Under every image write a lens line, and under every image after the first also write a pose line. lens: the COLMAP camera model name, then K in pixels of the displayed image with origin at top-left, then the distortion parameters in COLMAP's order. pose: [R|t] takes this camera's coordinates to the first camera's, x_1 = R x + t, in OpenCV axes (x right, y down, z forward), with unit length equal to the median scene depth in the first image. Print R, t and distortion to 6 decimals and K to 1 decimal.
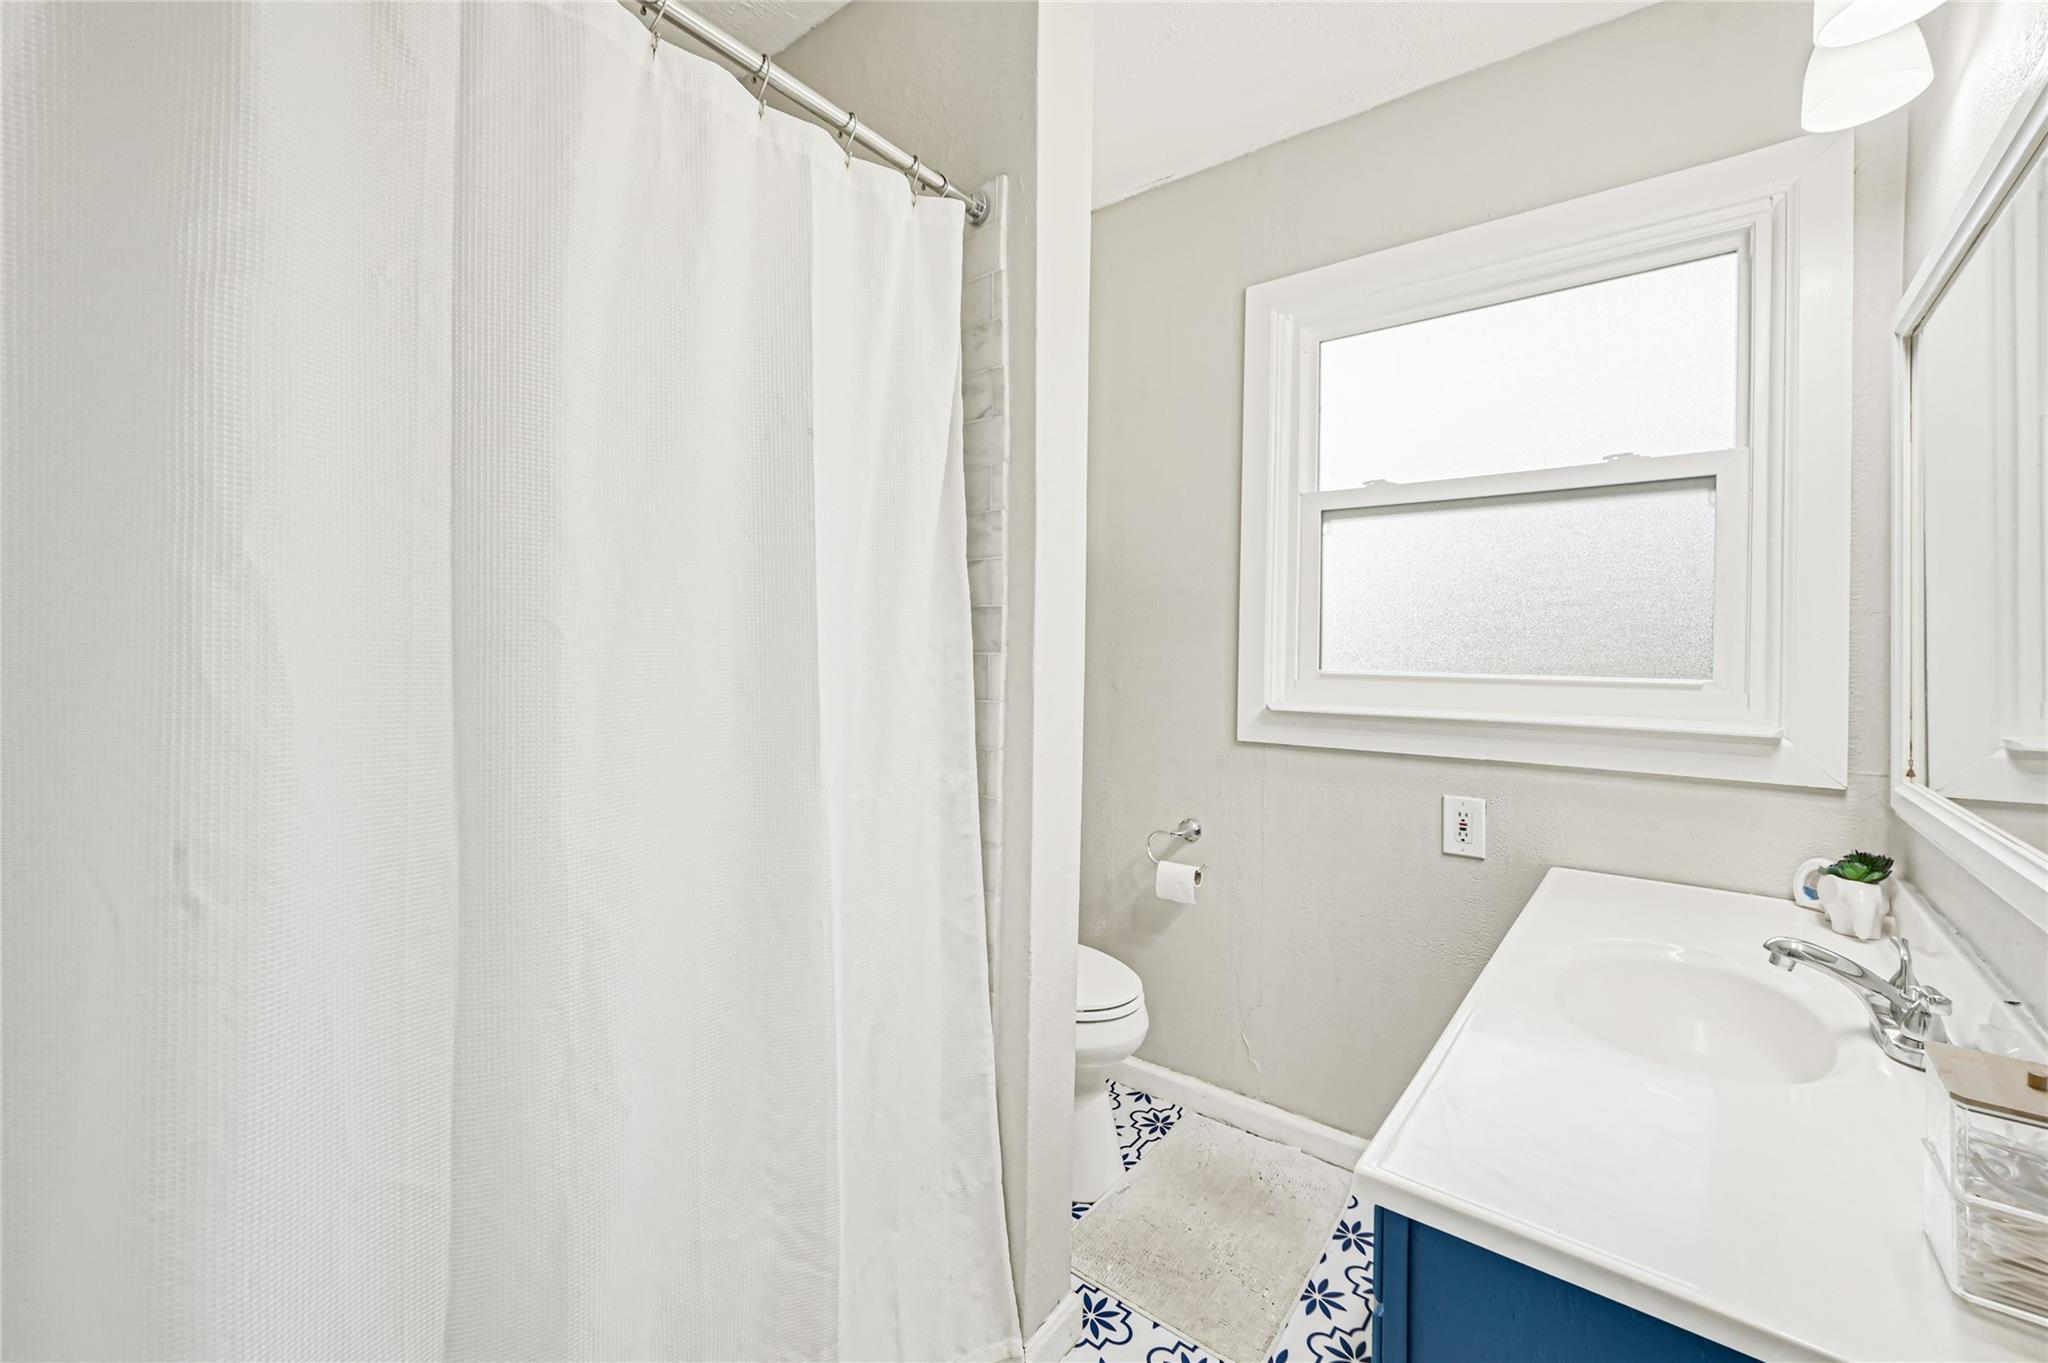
lens RADIAL K [[844.1, 0, 1031.5], [0, 844.1, 650.6], [0, 0, 1]] dist [-0.000649, -0.000143]
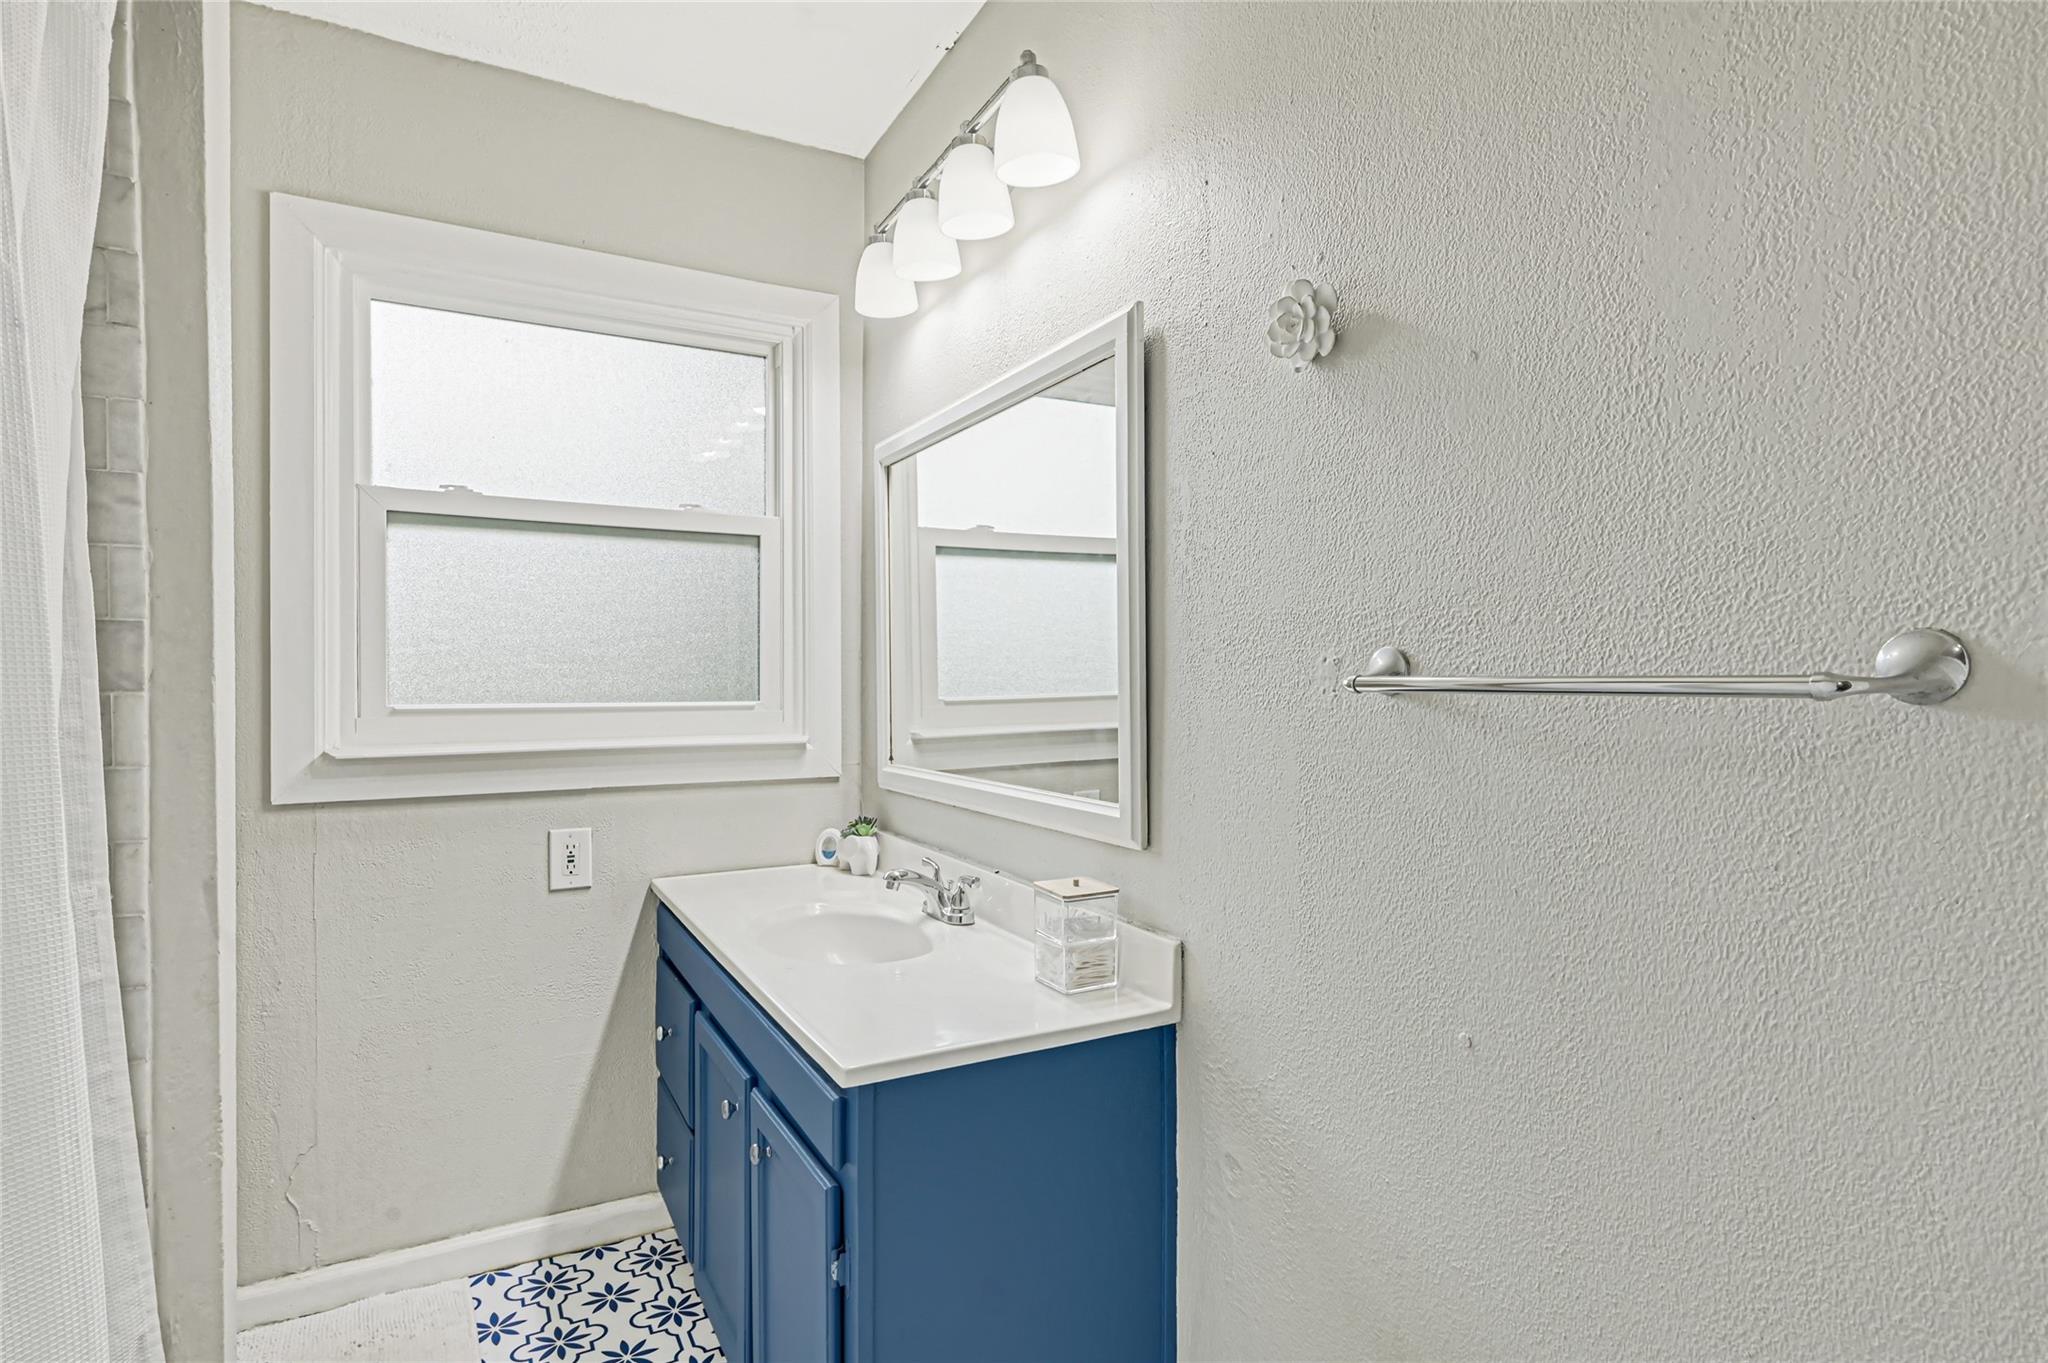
lens RADIAL K [[1040.5, 0, 1057.2], [0, 1040.5, 692.5], [0, 0, 1]] dist [0.000744, 0.000156]
pose [[0.364637, -0.023510, 0.930853, -0.484897], [0.007807, 0.999723, 0.022191, -0.008702], [-0.931117, -0.000824, 0.364720, 0.037773]]
